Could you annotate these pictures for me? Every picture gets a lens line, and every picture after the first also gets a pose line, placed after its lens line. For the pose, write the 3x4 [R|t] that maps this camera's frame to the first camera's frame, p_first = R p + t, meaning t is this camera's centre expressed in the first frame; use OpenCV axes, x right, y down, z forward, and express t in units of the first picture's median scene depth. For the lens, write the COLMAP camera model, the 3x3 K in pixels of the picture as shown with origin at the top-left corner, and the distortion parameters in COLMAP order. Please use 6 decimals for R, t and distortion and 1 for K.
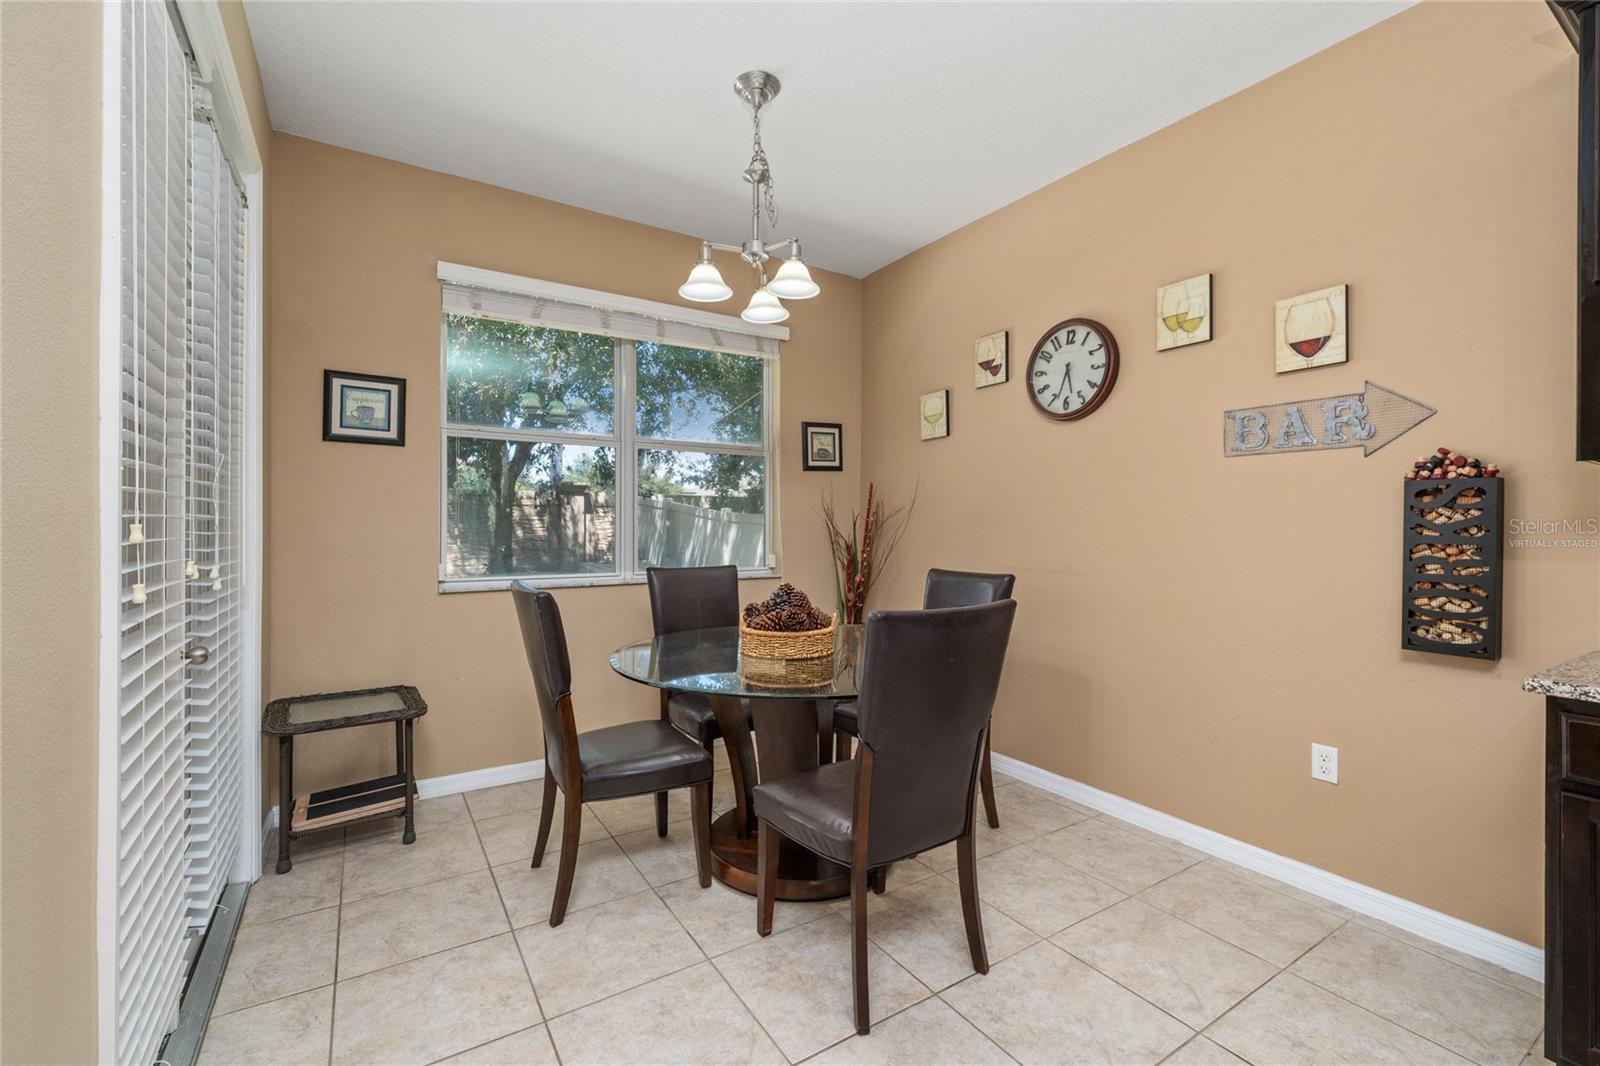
lens RADIAL K [[681.4, 0, 790.1], [0, 681.4, 527.9], [0, 0, 1]] dist [0.003043, 0.001178]
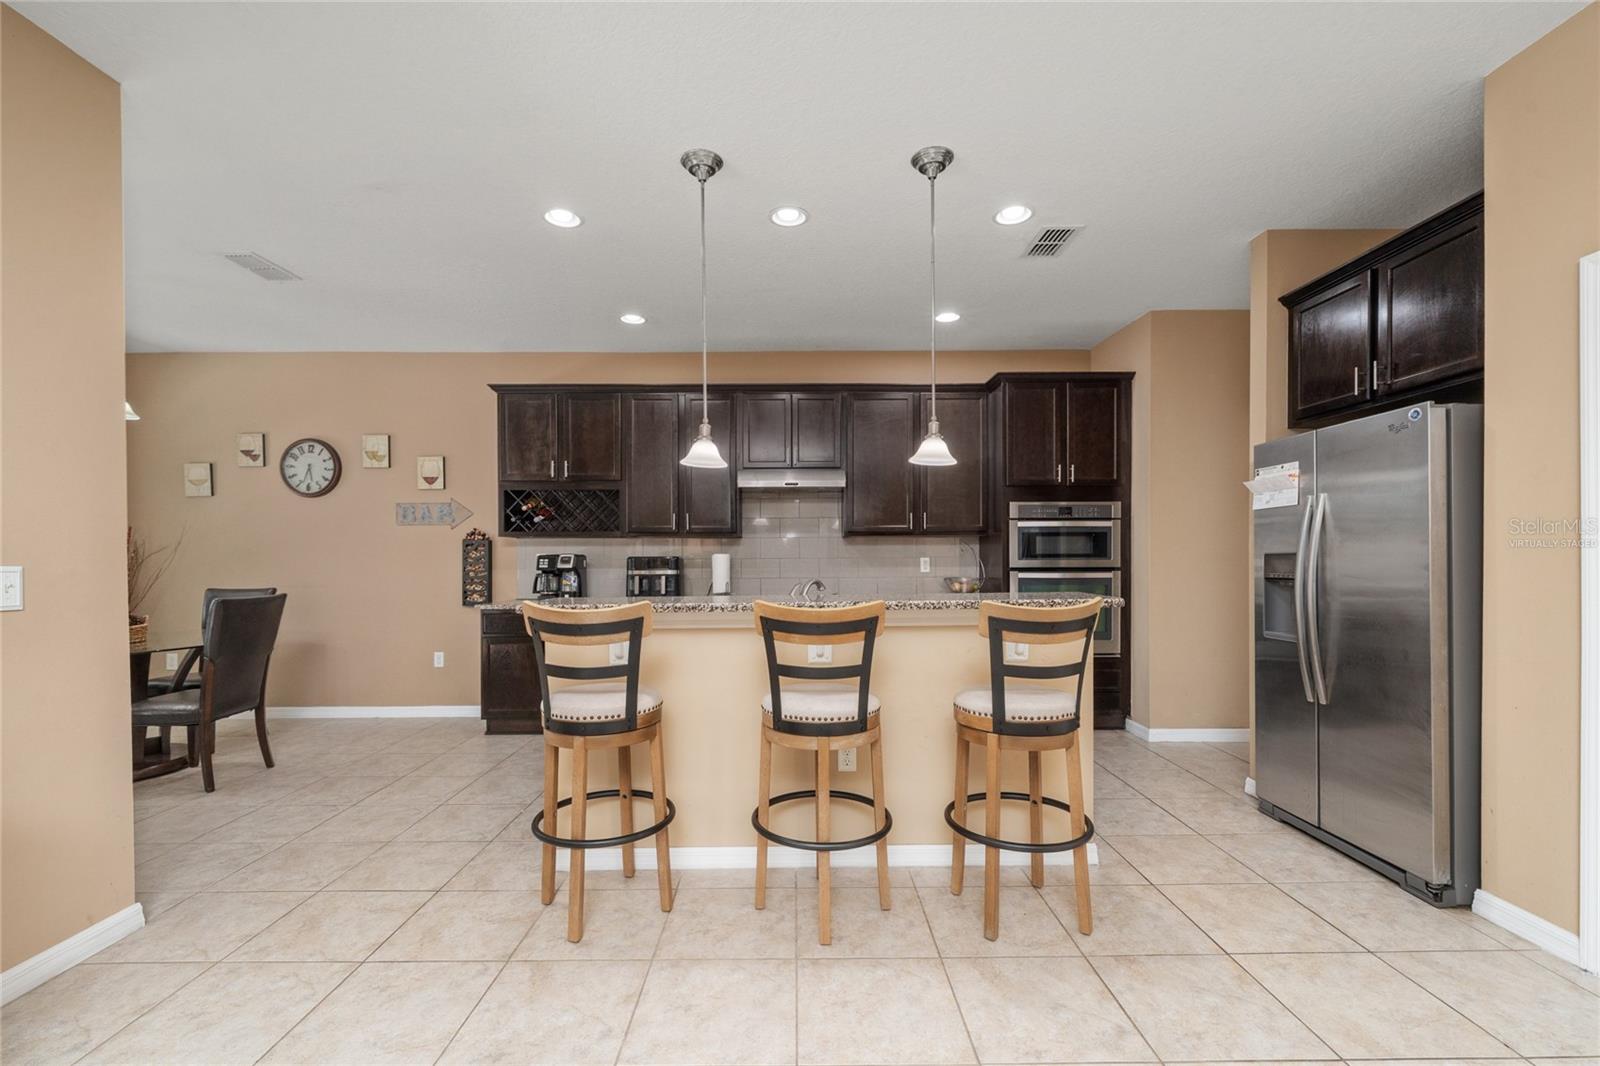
lens RADIAL K [[681.4, 0, 804.9], [0, 681.4, 559.2], [0, 0, 1]] dist [0.003043, 0.001178]
pose [[0.523978, -0.014370, 0.851611, -0.613043], [0.009026, 0.999895, 0.011319, -0.015501], [-0.851684, 0.001756, 0.524053, -1.453441]]
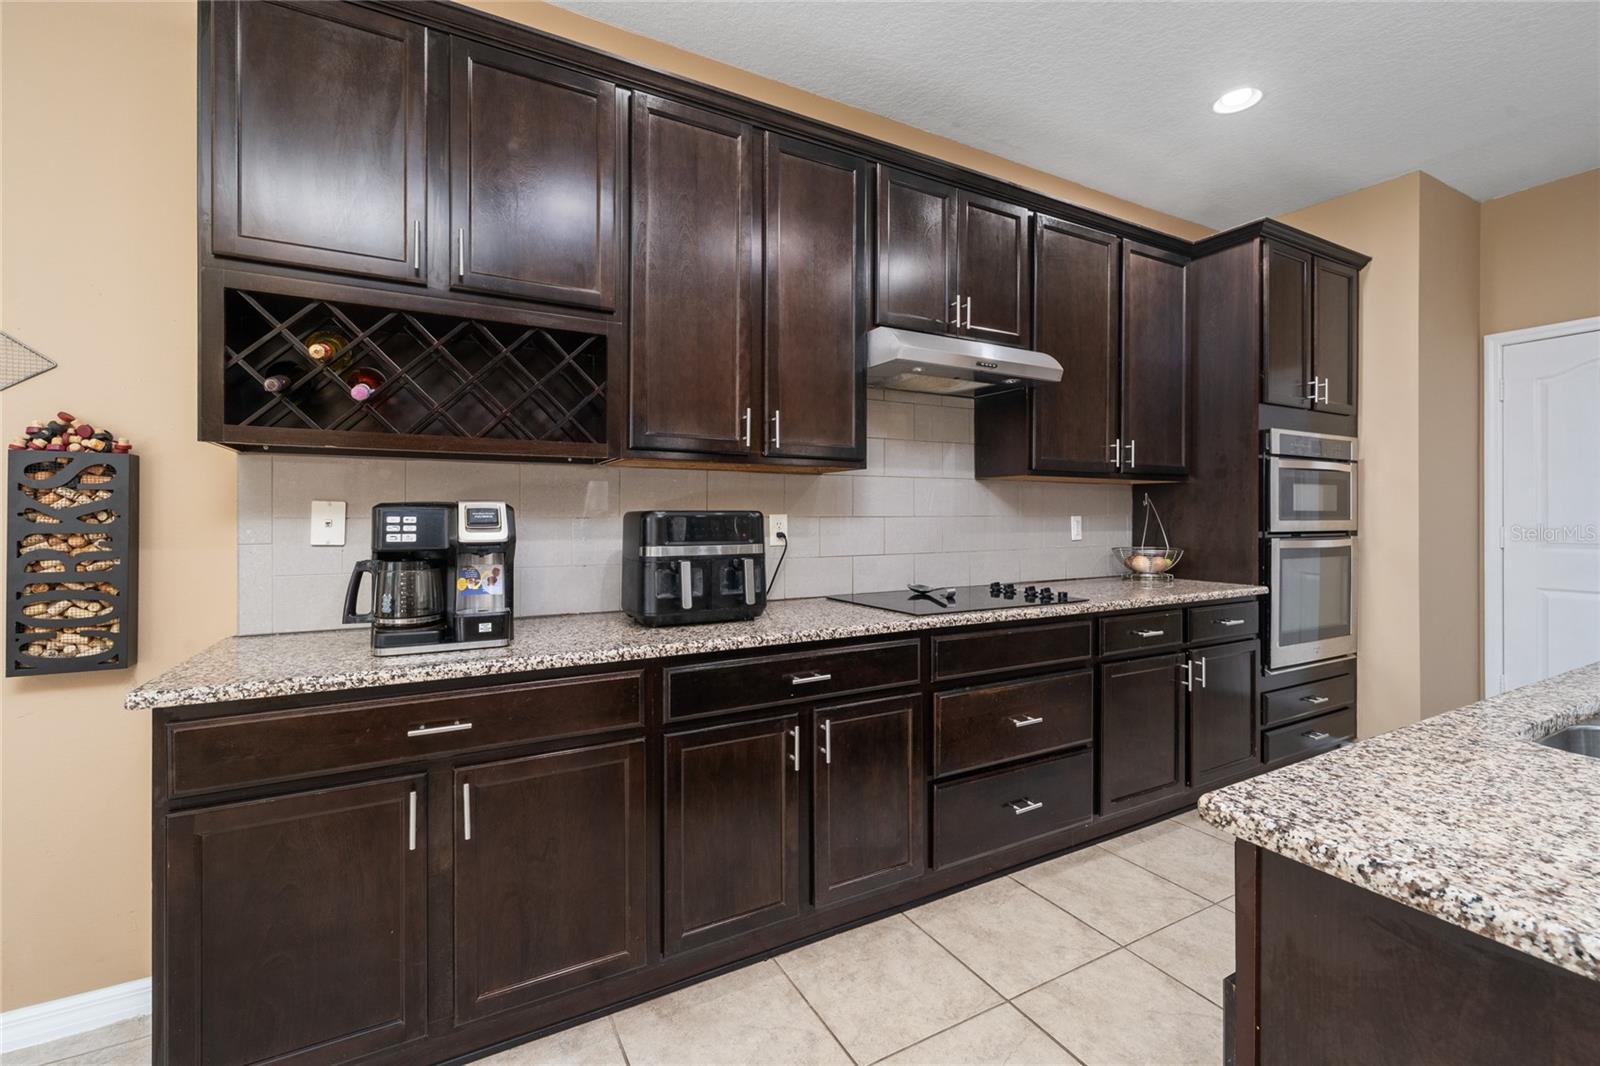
lens RADIAL K [[681.4, 0, 791.5], [0, 681.4, 516.6], [0, 0, 1]] dist [0.003043, 0.001178]
pose [[0.077505, -0.005456, 0.996977, 0.228447], [0.002109, 0.999984, 0.005308, 0.001457], [-0.996990, 0.001691, 0.077516, 0.099306]]
